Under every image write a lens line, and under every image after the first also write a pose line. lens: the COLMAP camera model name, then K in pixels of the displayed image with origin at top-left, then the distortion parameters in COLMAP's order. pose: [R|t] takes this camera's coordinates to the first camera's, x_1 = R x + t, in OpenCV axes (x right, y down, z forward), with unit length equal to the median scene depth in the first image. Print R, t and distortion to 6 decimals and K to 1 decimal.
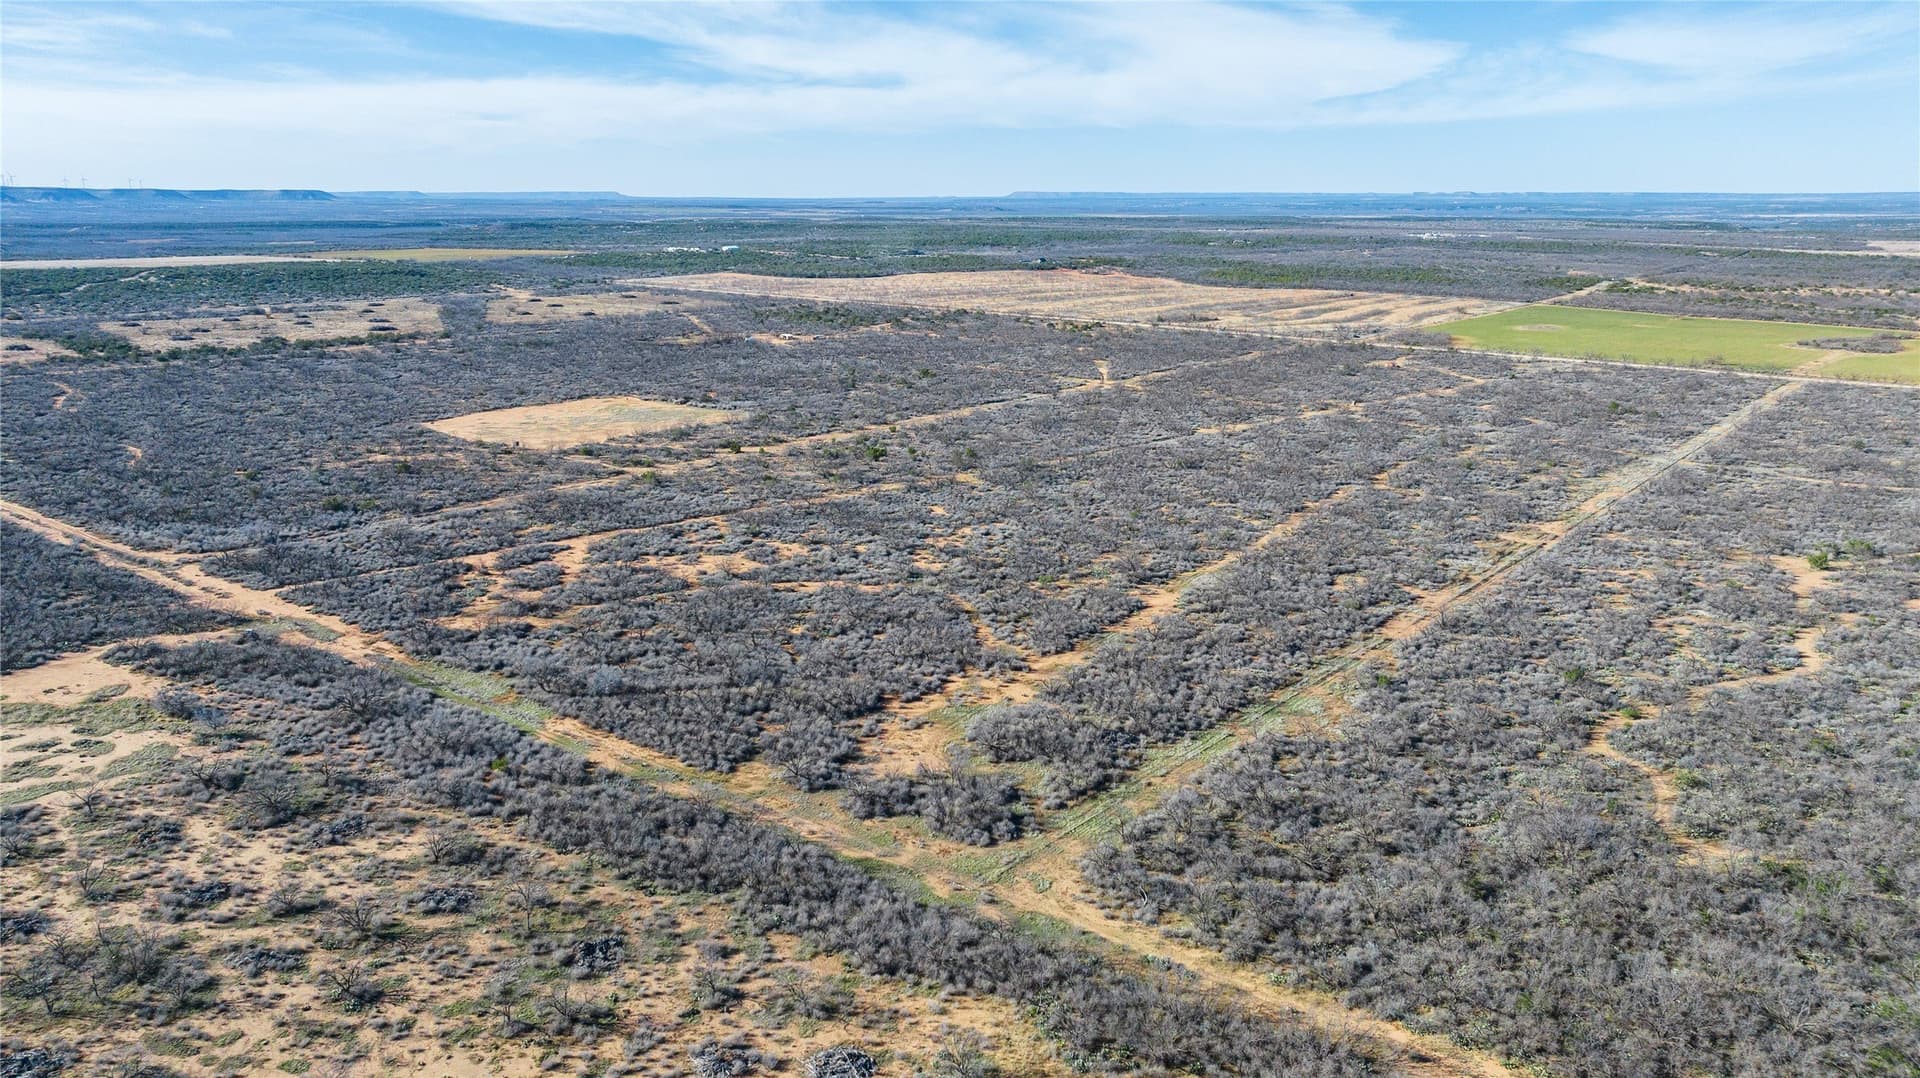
lens RADIAL K [[1384.9, 0, 966.4], [0, 1384.9, 541.0], [0, 0, 1]] dist [-0.021133, 0.013224]
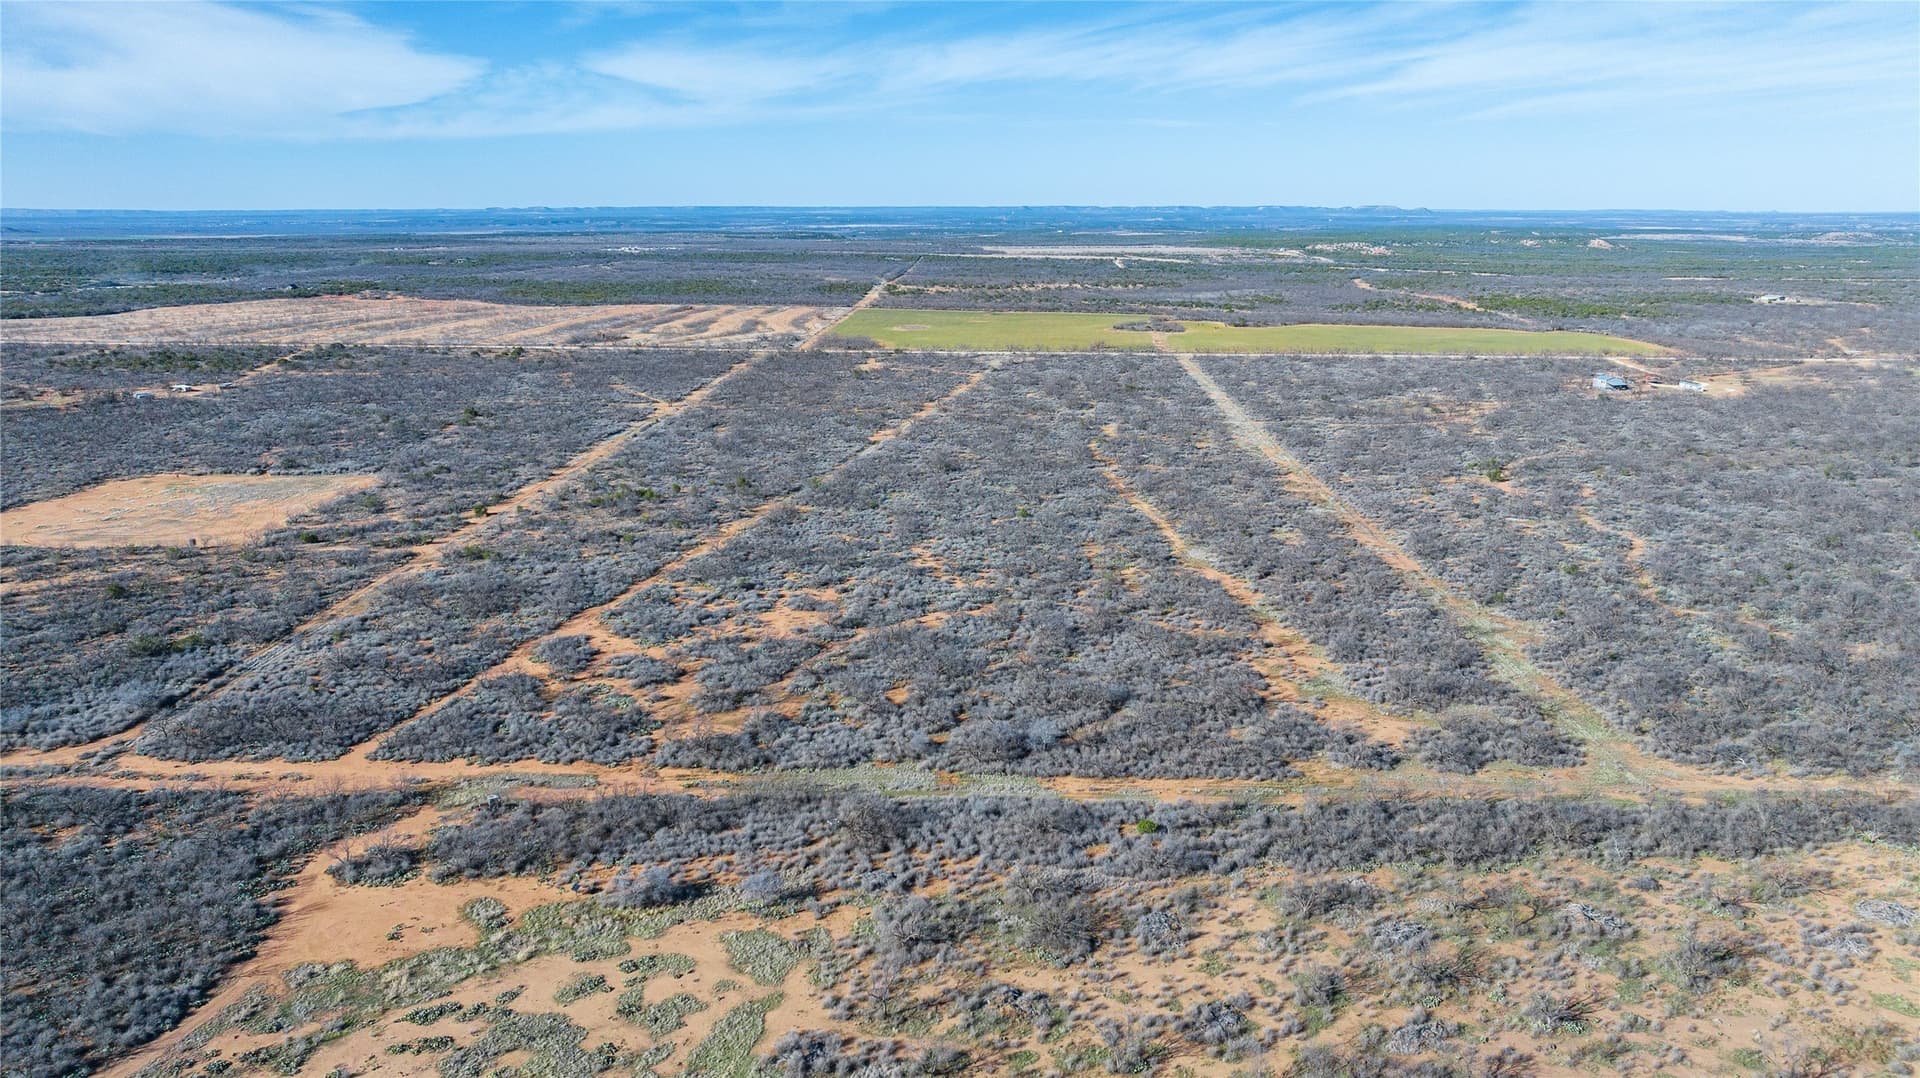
lens RADIAL K [[1384.9, 0, 953.8], [0, 1384.9, 543.1], [0, 0, 1]] dist [-0.021133, 0.013224]
pose [[0.796020, -0.143909, 0.587914, -0.192606], [0.148934, 0.988030, 0.040196, -0.016864], [-0.586661, 0.055564, 0.807924, 0.062756]]
